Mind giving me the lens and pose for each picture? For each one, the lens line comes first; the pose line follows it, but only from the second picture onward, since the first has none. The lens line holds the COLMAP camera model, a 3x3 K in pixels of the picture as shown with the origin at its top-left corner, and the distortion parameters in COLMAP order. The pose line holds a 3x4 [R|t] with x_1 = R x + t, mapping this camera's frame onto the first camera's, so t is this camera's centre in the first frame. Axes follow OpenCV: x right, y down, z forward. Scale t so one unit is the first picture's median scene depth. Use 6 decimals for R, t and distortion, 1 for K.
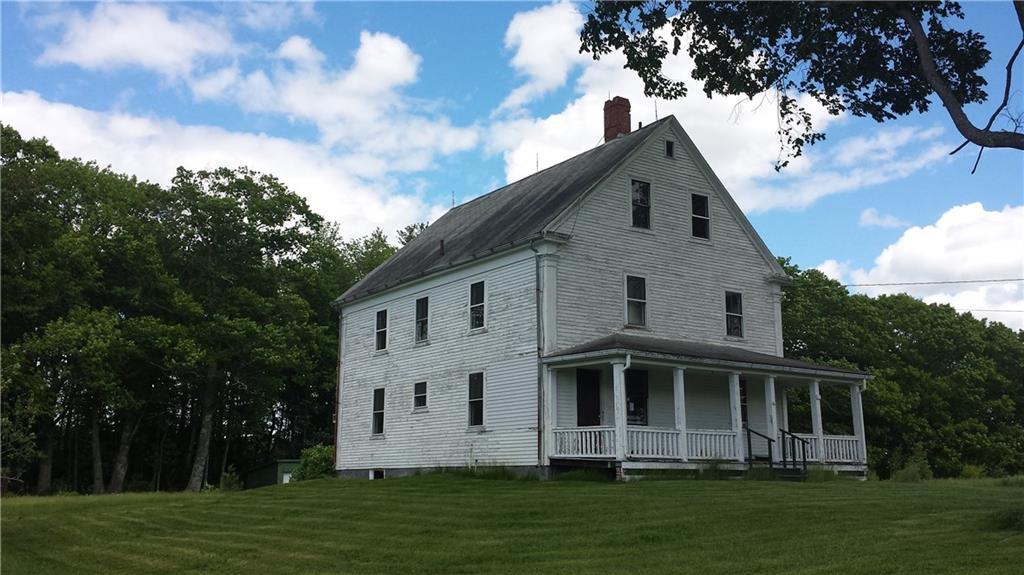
lens RADIAL K [[941.6, 0, 512.0], [0, 941.6, 287.5], [0, 0, 1]] dist [0.154973, -0.352366]
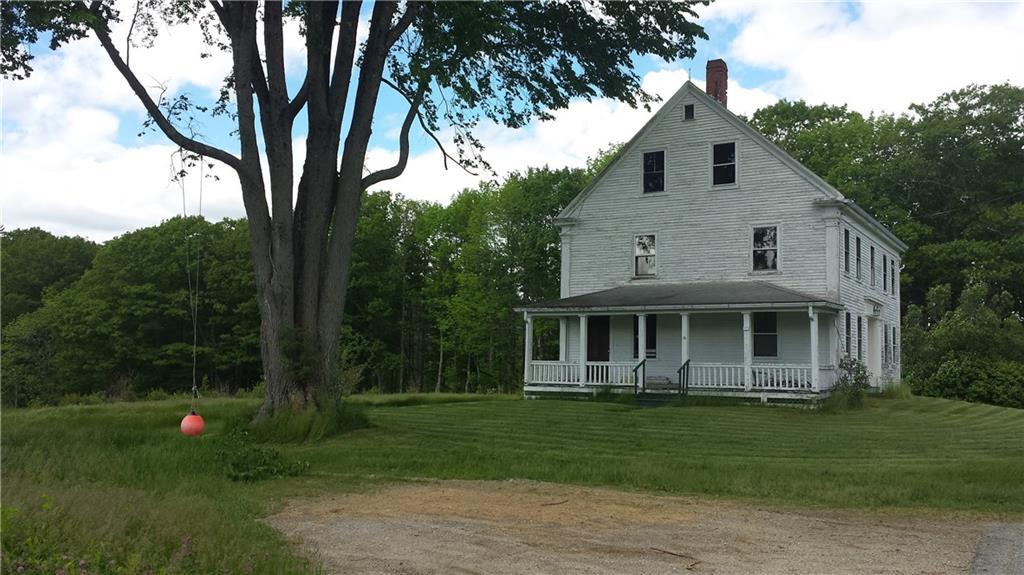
lens RADIAL K [[941.6, 0, 512.0], [0, 941.6, 287.5], [0, 0, 1]] dist [0.154973, -0.352366]
pose [[0.407220, -0.073125, -0.910398, 1.150341], [0.163090, 0.986591, -0.006294, 0.033809], [0.898651, -0.145914, 0.413686, 0.332221]]
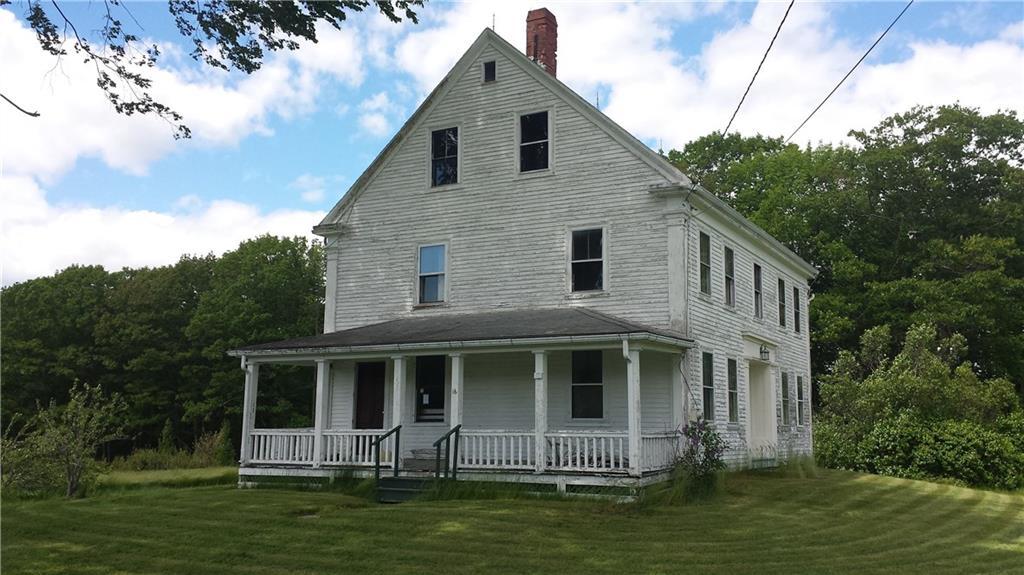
lens RADIAL K [[941.6, 0, 512.0], [0, 941.6, 287.5], [0, 0, 1]] dist [0.154973, -0.352366]
pose [[0.430914, -0.130647, -0.892885, 0.908610], [0.169434, 0.983580, -0.062147, 0.089462], [0.886344, -0.124504, 0.445975, 0.673752]]
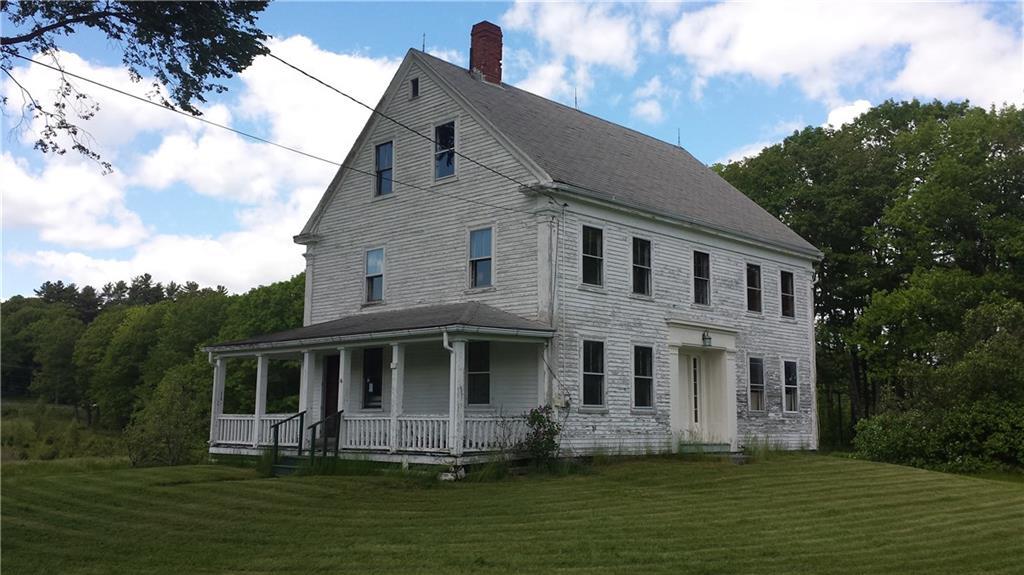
lens RADIAL K [[941.6, 0, 512.0], [0, 941.6, 287.5], [0, 0, 1]] dist [0.154973, -0.352366]
pose [[0.171944, -0.131803, -0.976250, 1.062168], [0.184580, 0.977768, -0.099499, 0.143347], [0.967660, -0.163088, 0.192449, 0.936307]]
